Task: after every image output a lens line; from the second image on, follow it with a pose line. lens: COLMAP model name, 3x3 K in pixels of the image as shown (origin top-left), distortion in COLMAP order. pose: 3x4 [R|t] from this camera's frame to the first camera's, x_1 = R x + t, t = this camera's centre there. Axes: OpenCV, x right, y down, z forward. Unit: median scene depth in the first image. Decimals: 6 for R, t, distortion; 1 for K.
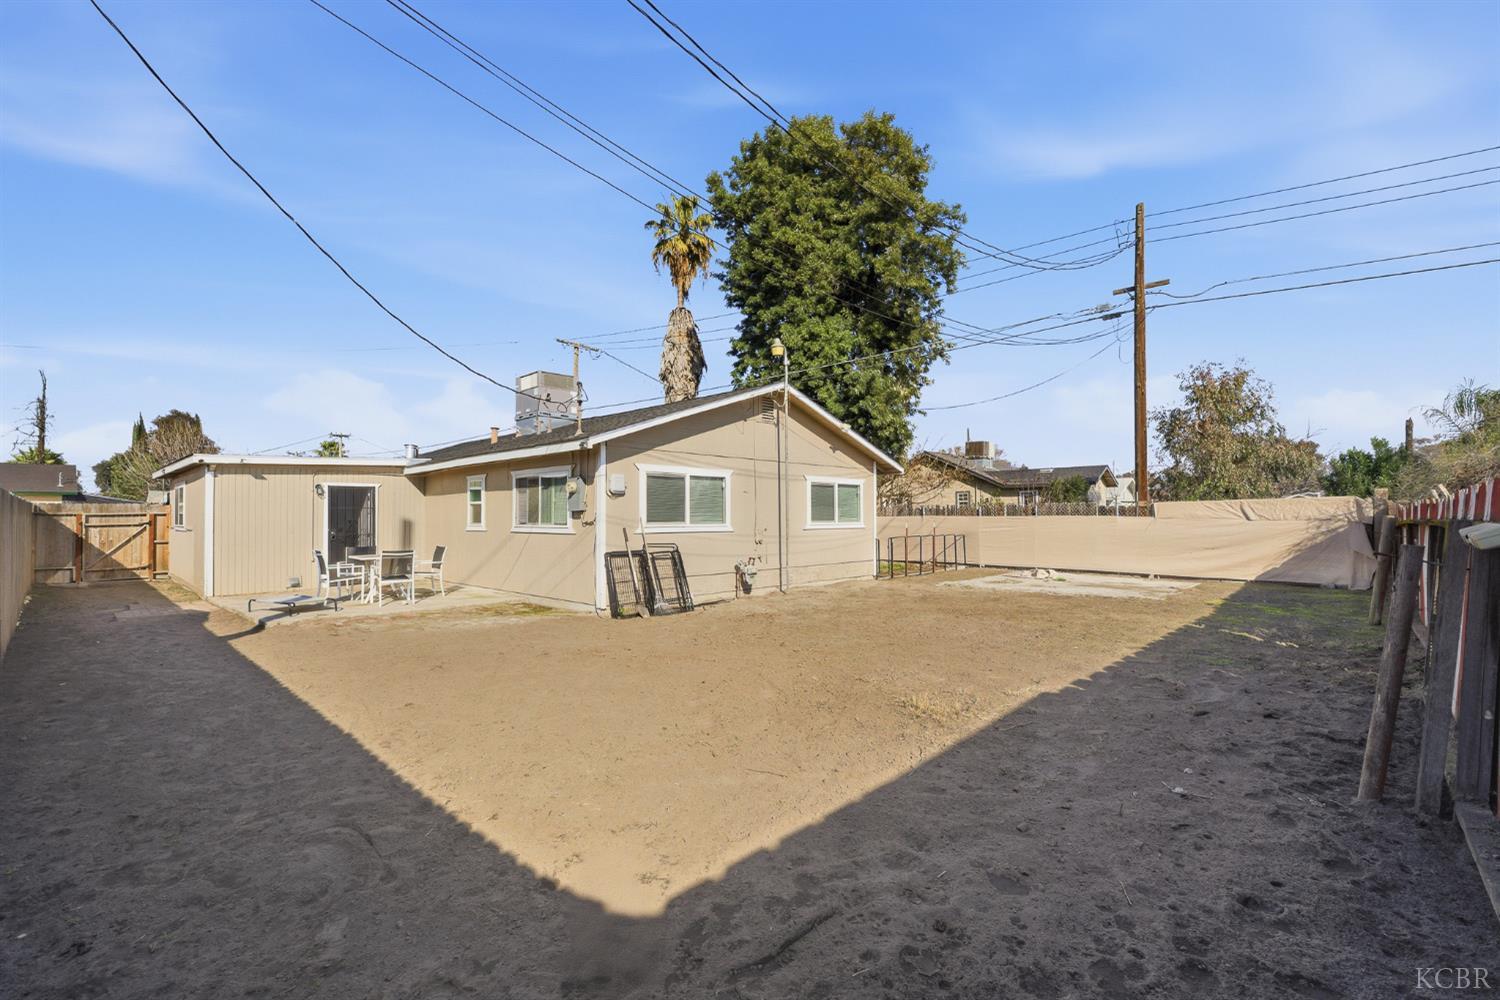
lens RADIAL K [[659.9, 0, 751.7], [0, 659.9, 501.9], [0, 0, 1]] dist [-0.006908, 0.003952]
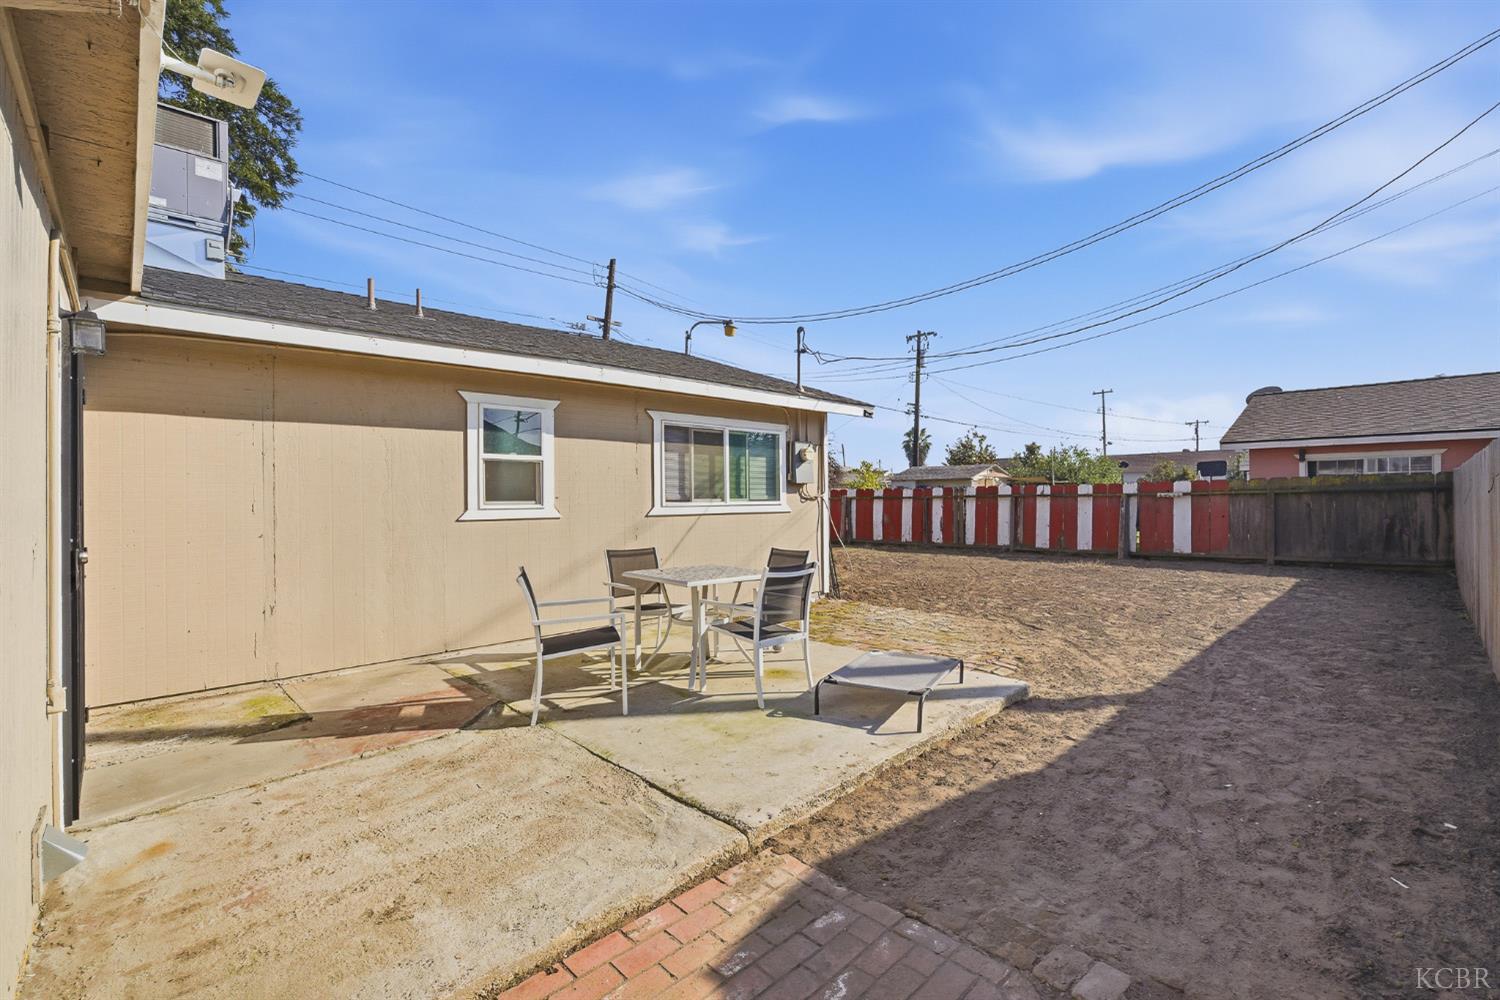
lens RADIAL K [[659.9, 0, 750.7], [0, 659.9, 493.2], [0, 0, 1]] dist [-0.006908, 0.003952]
pose [[0.040738, 0.010923, 0.999110, -0.401306], [-0.014424, 0.999842, -0.010343, 0.013042], [-0.999066, -0.013990, 0.040889, 0.380677]]
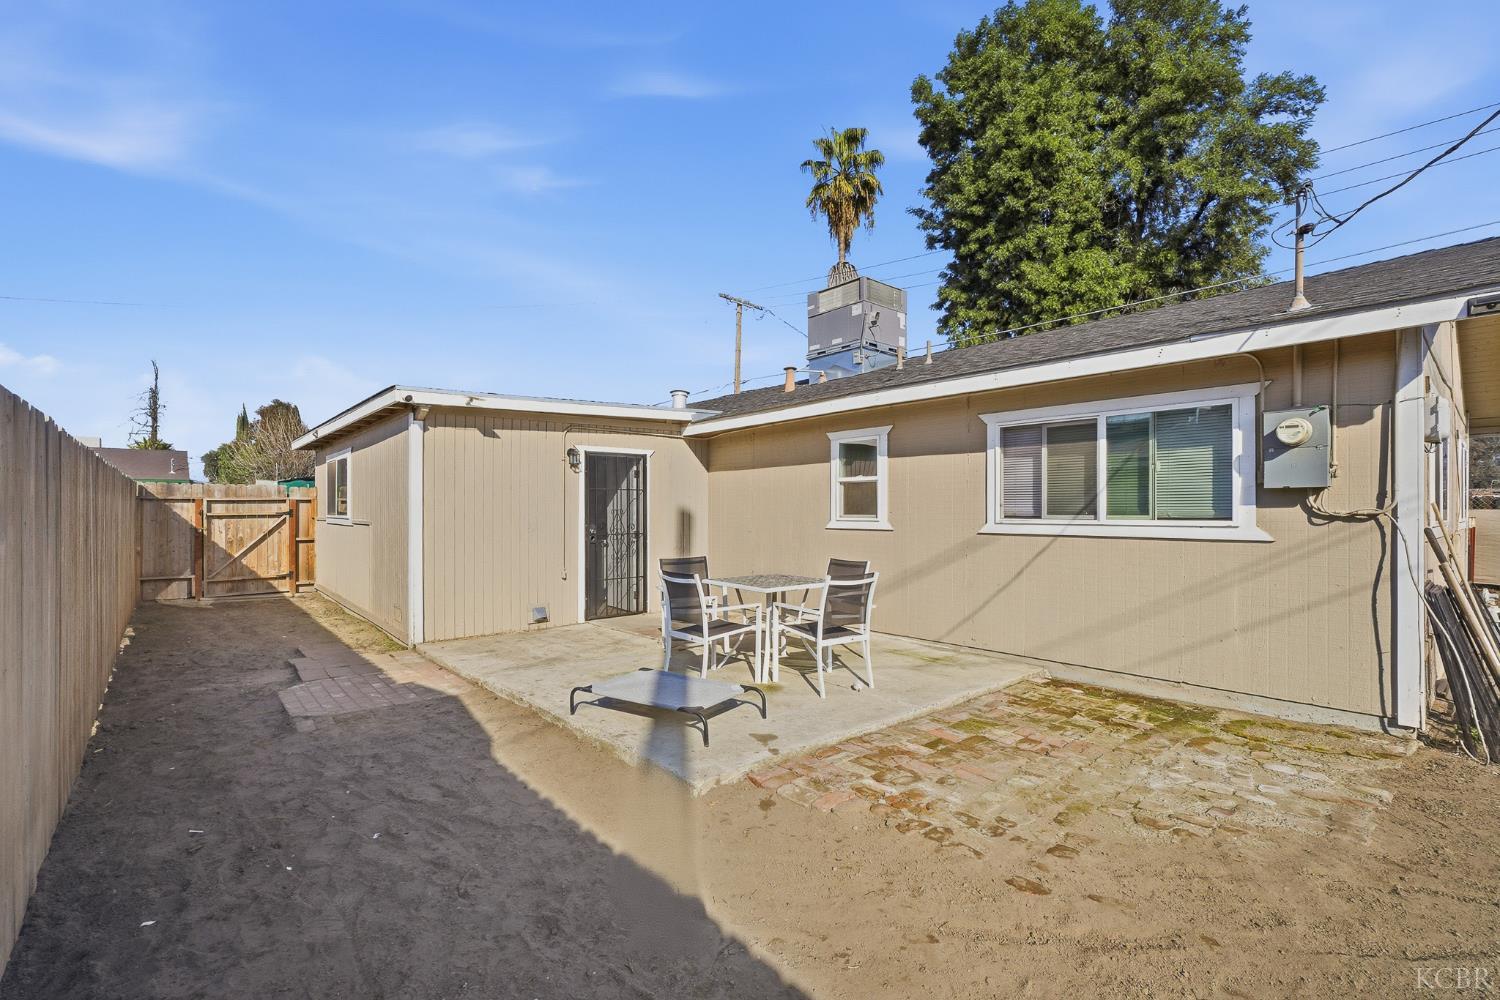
lens RADIAL K [[659.9, 0, 745.6], [0, 659.9, 509.0], [0, 0, 1]] dist [-0.006908, 0.003952]
pose [[0.995680, 0.005481, -0.092687, -0.214099], [-0.003748, 0.999815, 0.018870, 0.007638], [0.092773, -0.018441, 0.995517, 0.202758]]
